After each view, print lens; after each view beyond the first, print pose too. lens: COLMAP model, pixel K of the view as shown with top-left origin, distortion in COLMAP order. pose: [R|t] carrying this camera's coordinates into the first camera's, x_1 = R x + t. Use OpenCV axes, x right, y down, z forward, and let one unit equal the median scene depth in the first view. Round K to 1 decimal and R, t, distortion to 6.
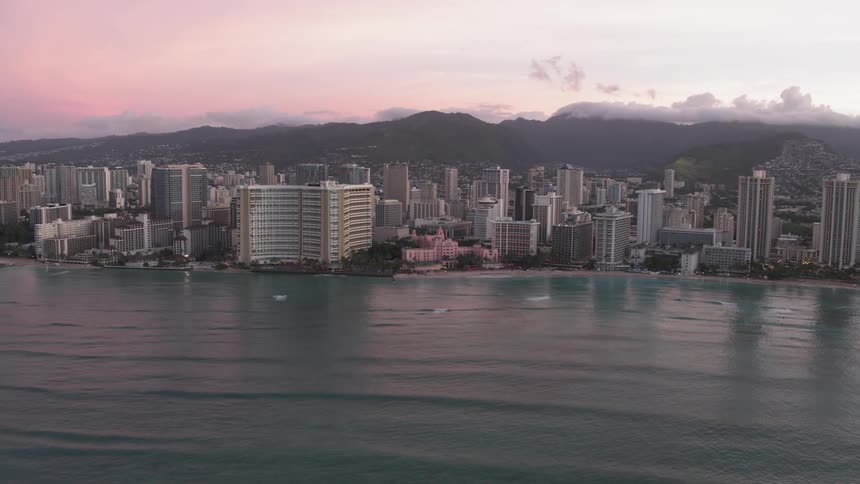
lens RADIAL K [[741.6, 0, 430.6], [0, 741.6, 241.0], [0, 0, 1]] dist [-0.217590, 0.102958]
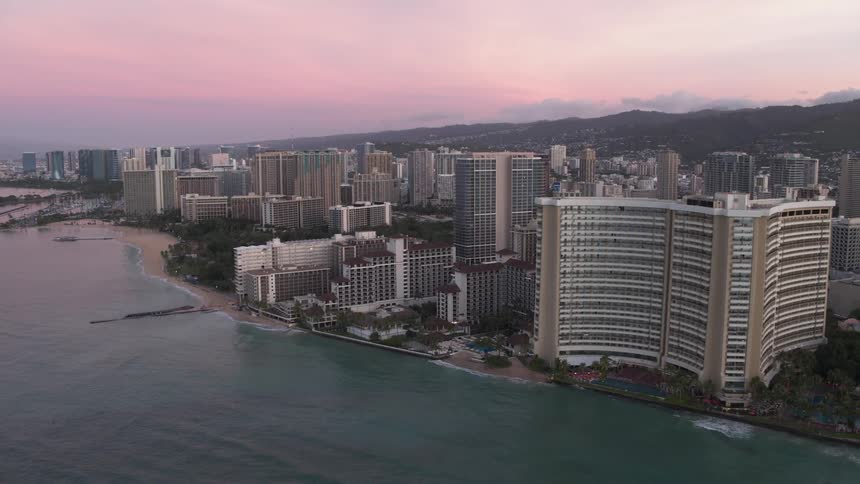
lens RADIAL K [[741.6, 0, 428.9], [0, 741.6, 246.5], [0, 0, 1]] dist [-0.217590, 0.102958]
pose [[0.835013, 0.057224, -0.547247, -0.053558], [-0.042439, 0.998313, 0.039636, -0.056717], [0.548592, -0.009872, 0.836032, 0.523081]]
